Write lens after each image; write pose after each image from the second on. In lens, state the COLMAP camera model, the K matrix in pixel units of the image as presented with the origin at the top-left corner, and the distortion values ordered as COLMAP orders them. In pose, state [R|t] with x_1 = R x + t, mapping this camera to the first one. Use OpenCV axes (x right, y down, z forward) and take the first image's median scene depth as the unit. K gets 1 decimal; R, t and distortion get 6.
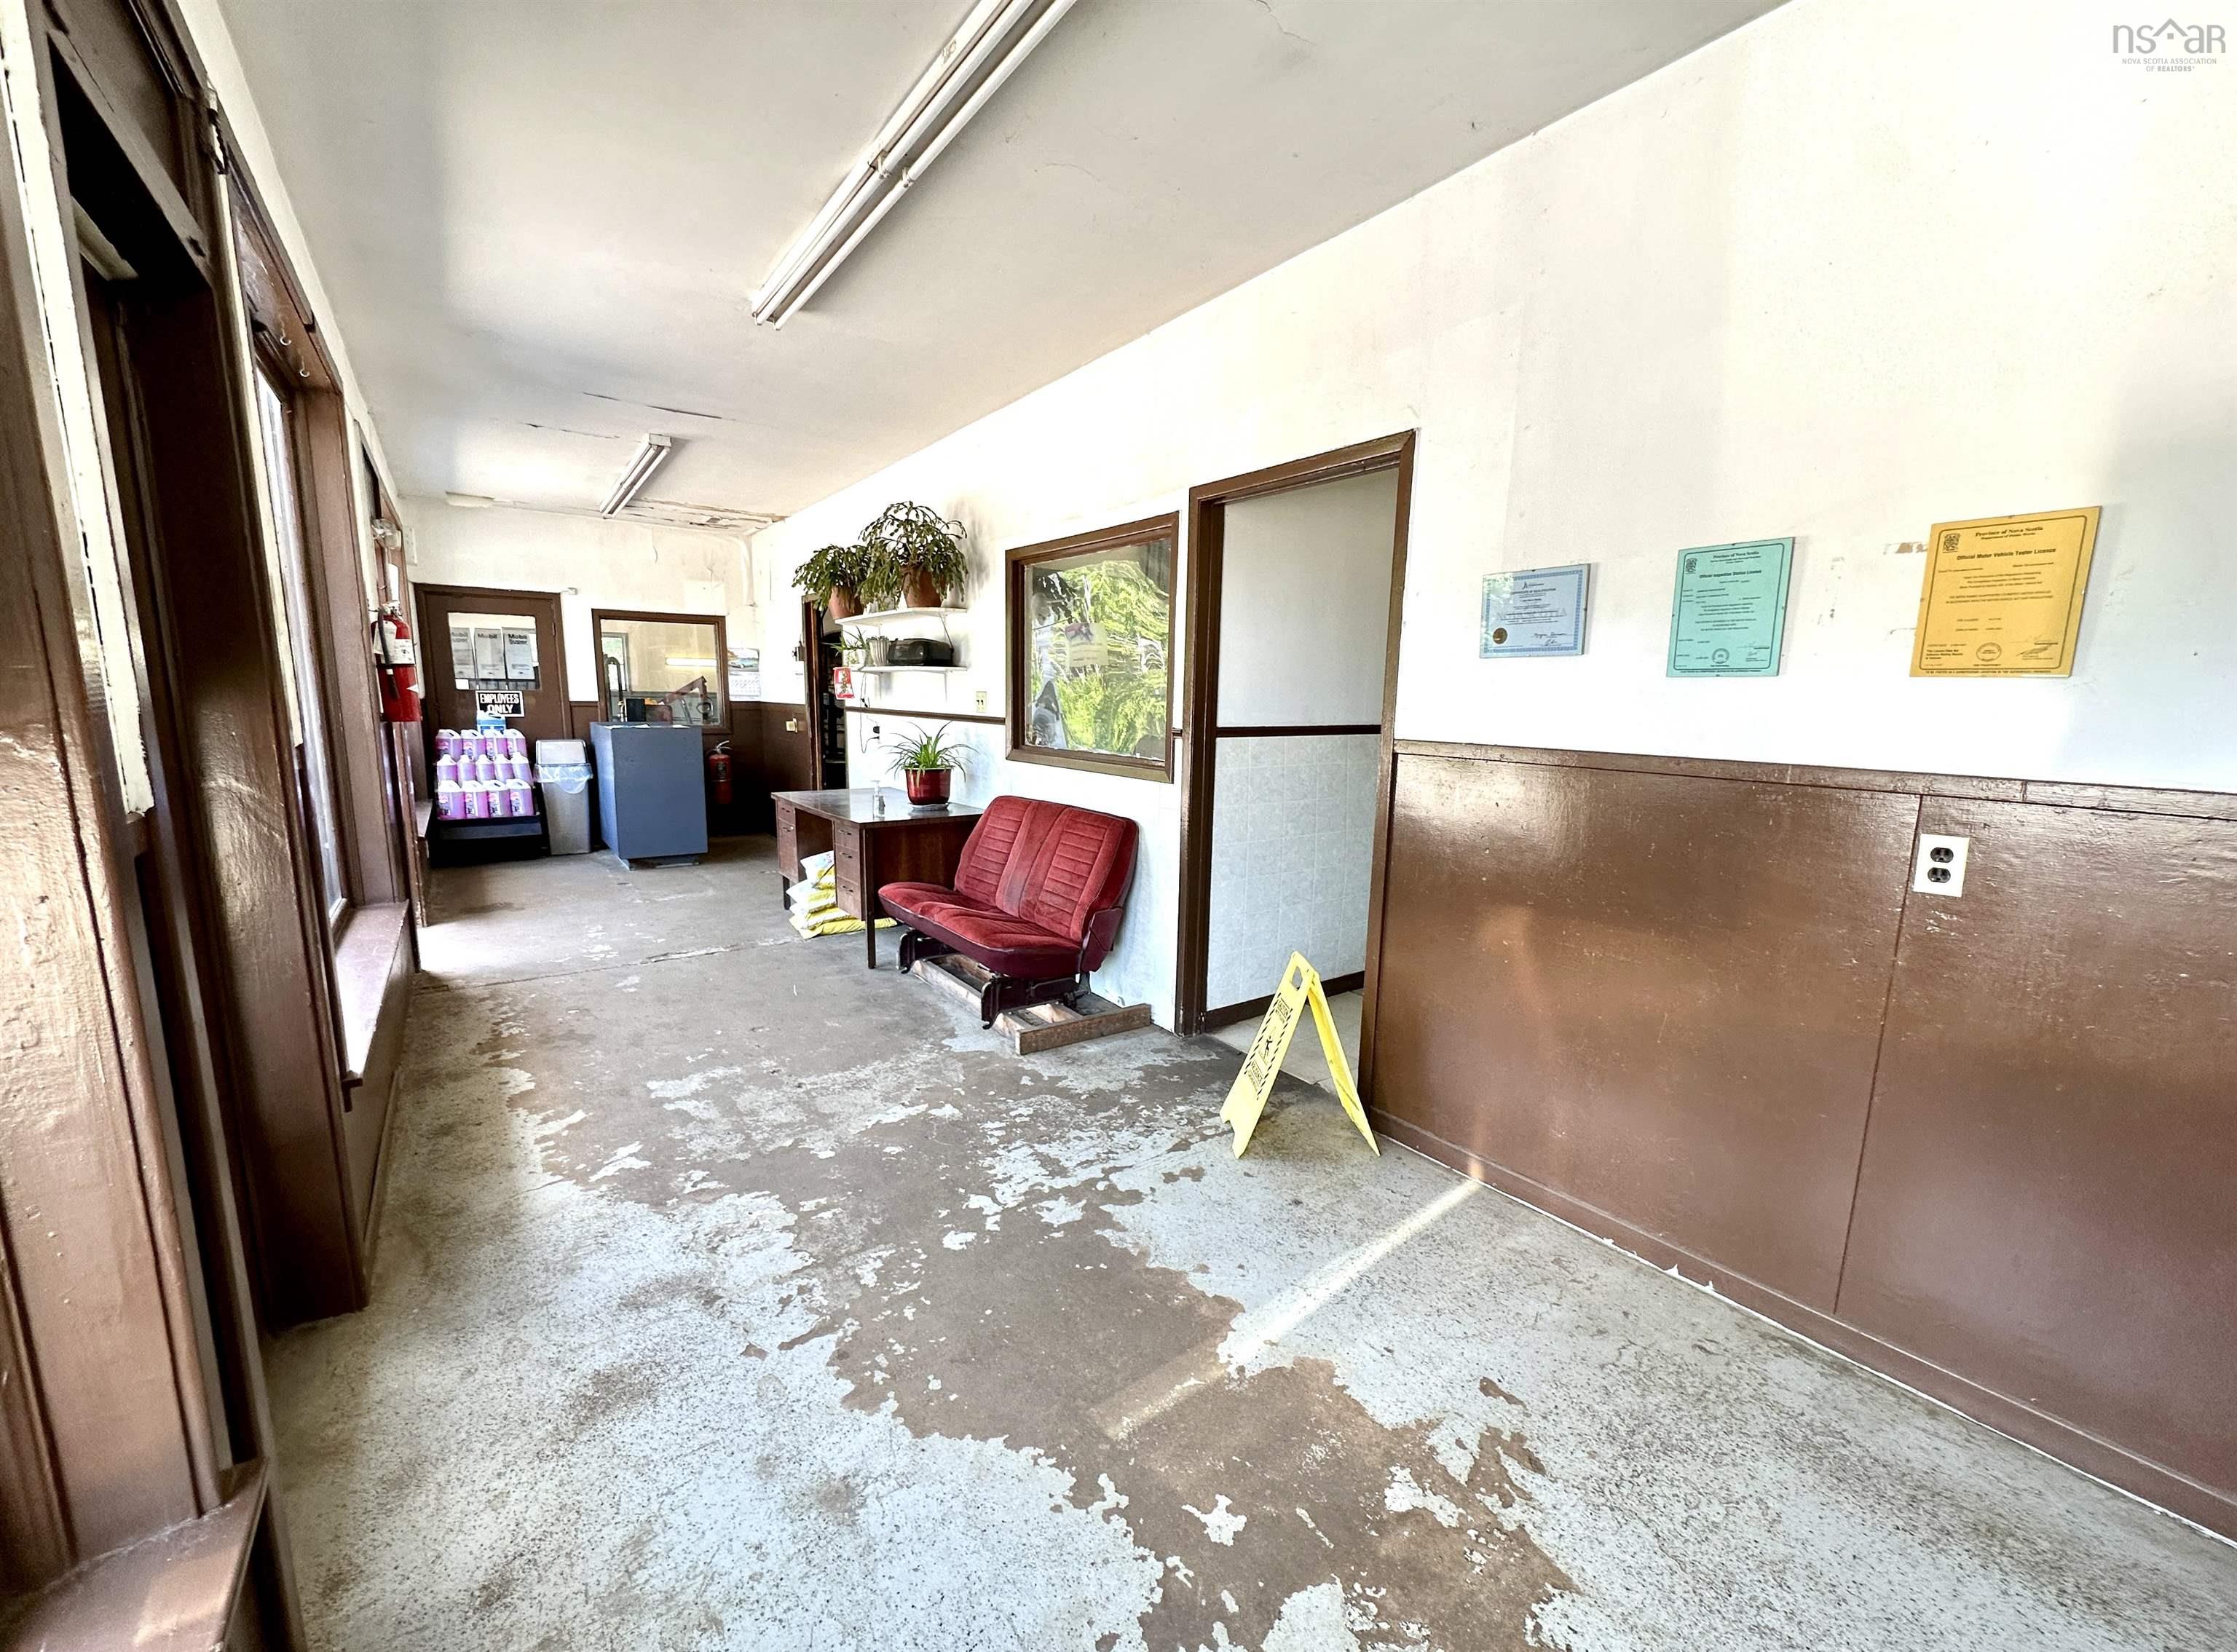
lens RADIAL K [[900.4, 0, 1116.3], [0, 900.4, 833.3], [0, 0, 1]] dist [-0.001039, -0.000181]
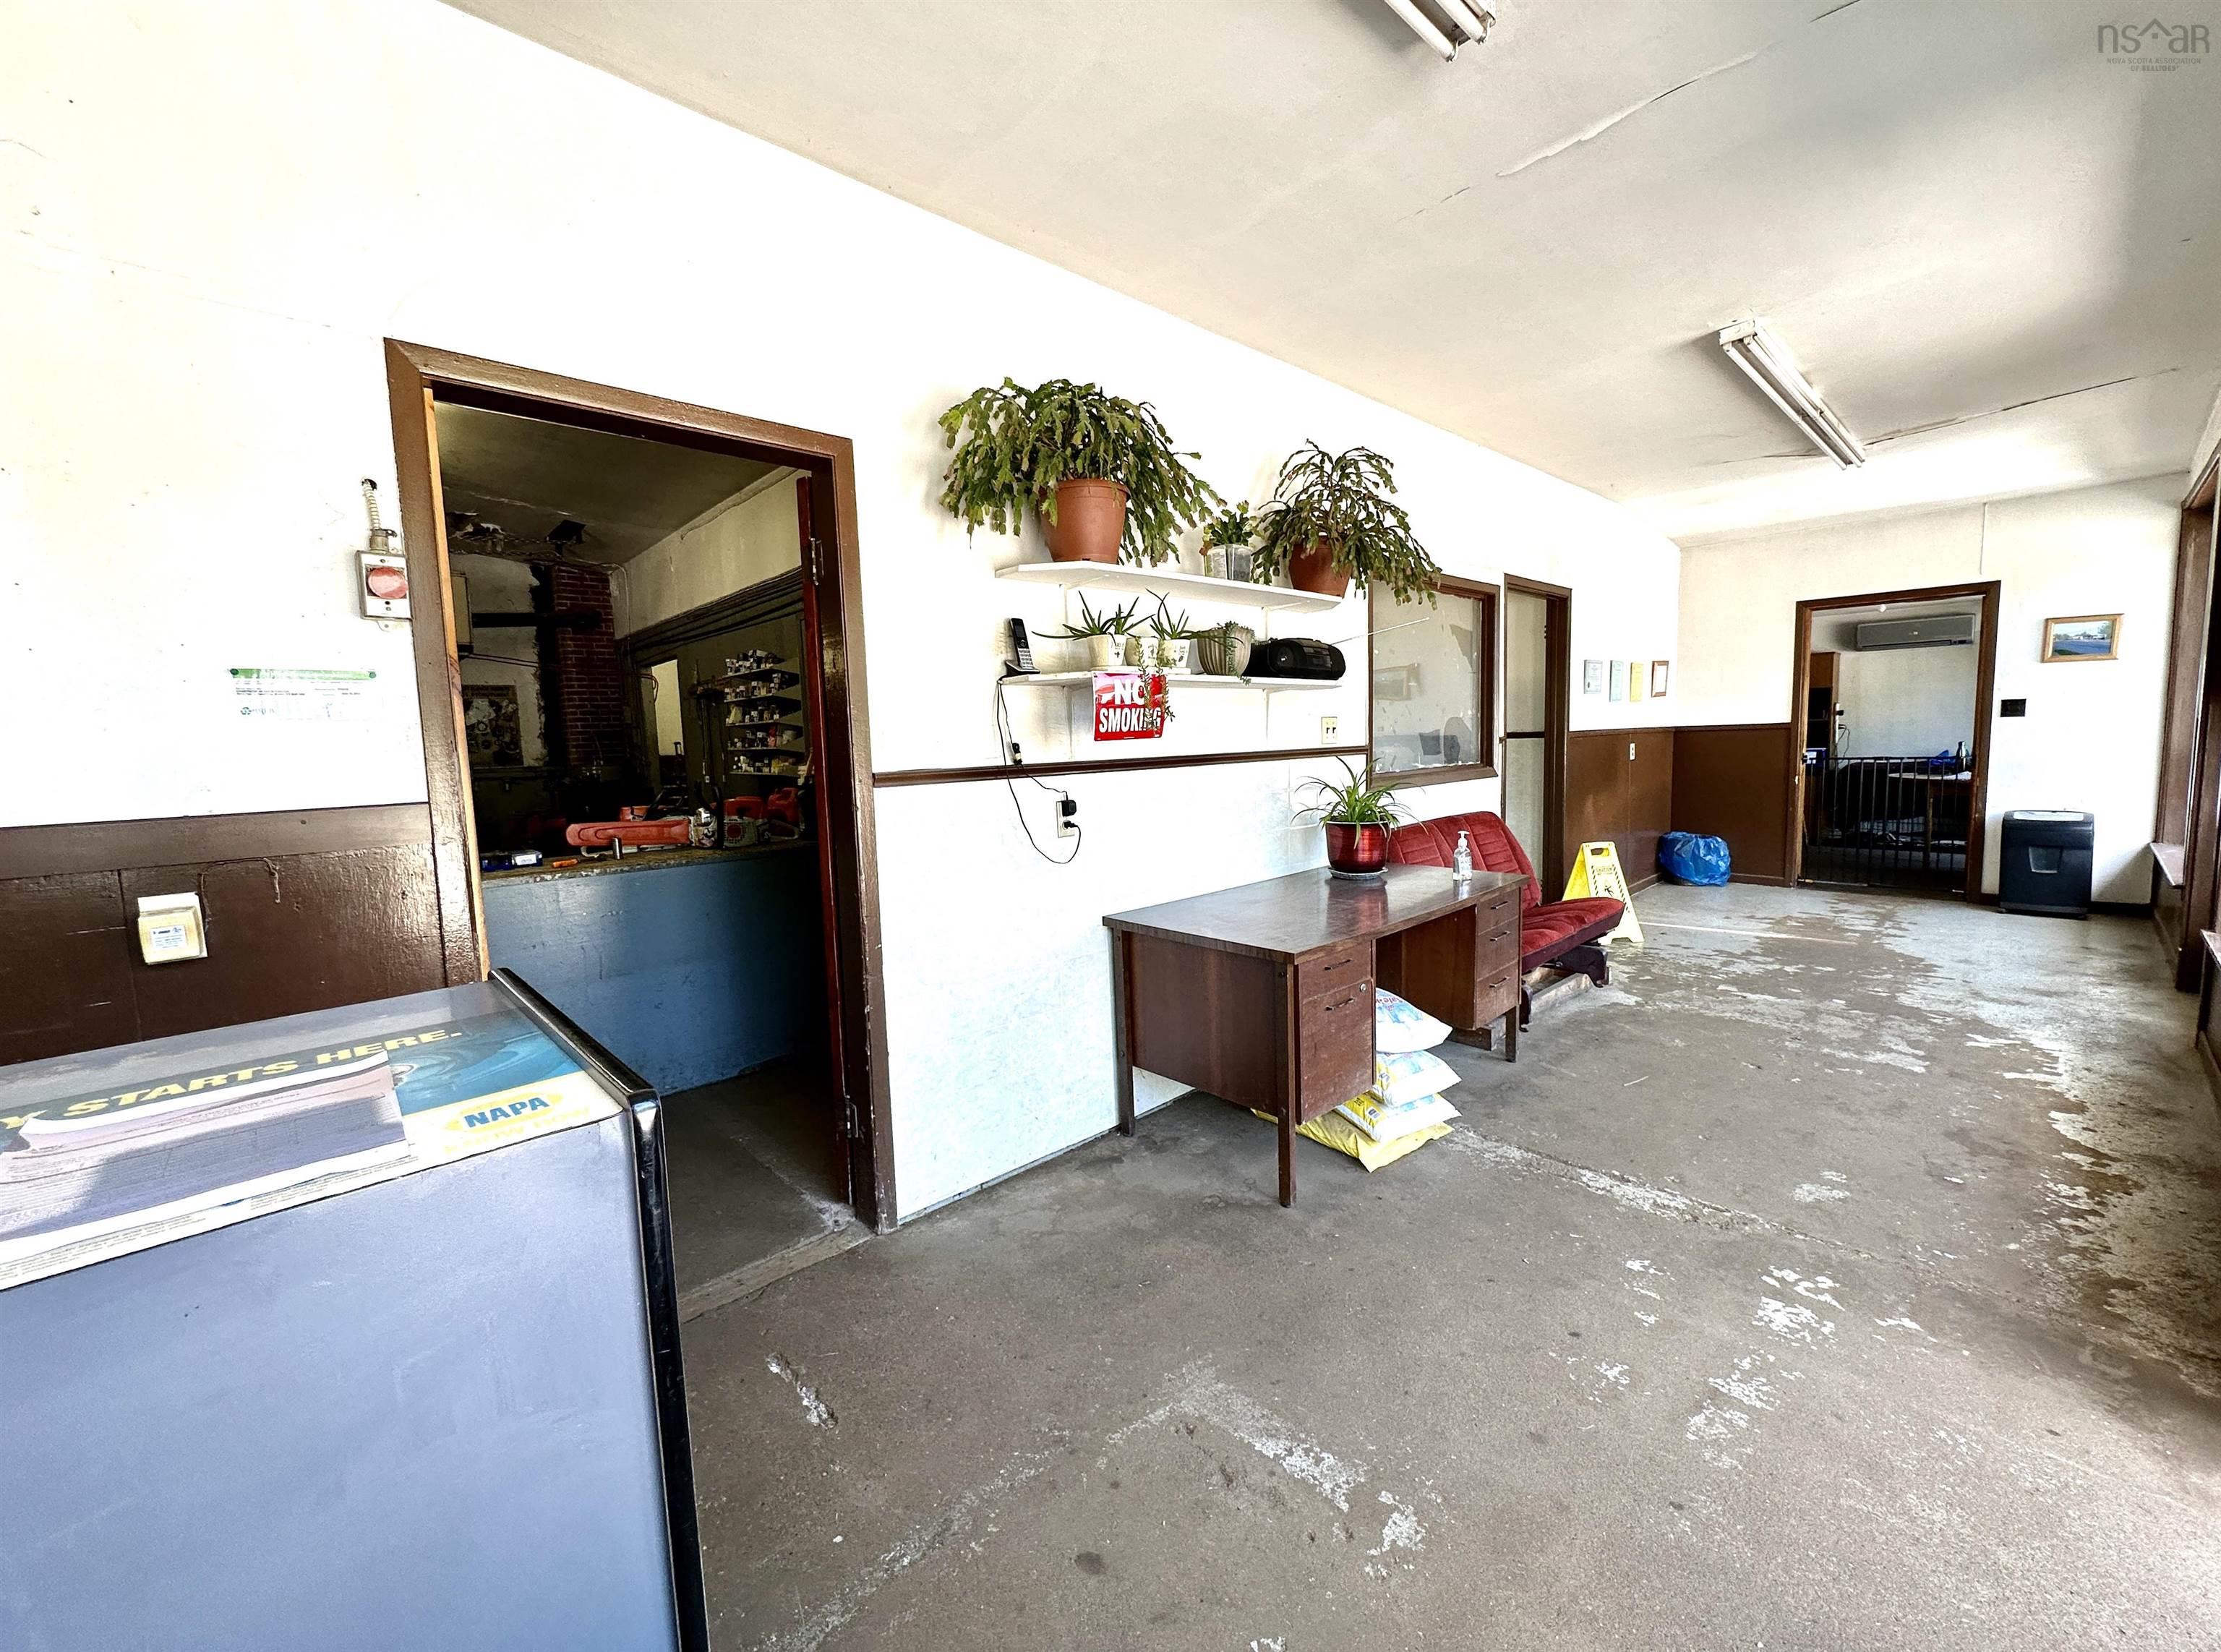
lens RADIAL K [[894.0, 0, 1108.8], [0, 894.0, 826.2], [0, 0, 1]] dist [-0.001039, -0.000181]
pose [[-0.132806, -0.113361, 0.984638, -1.328830], [0.181408, 0.973876, 0.136590, -0.301523], [-0.974399, 0.196761, -0.108772, 1.898928]]
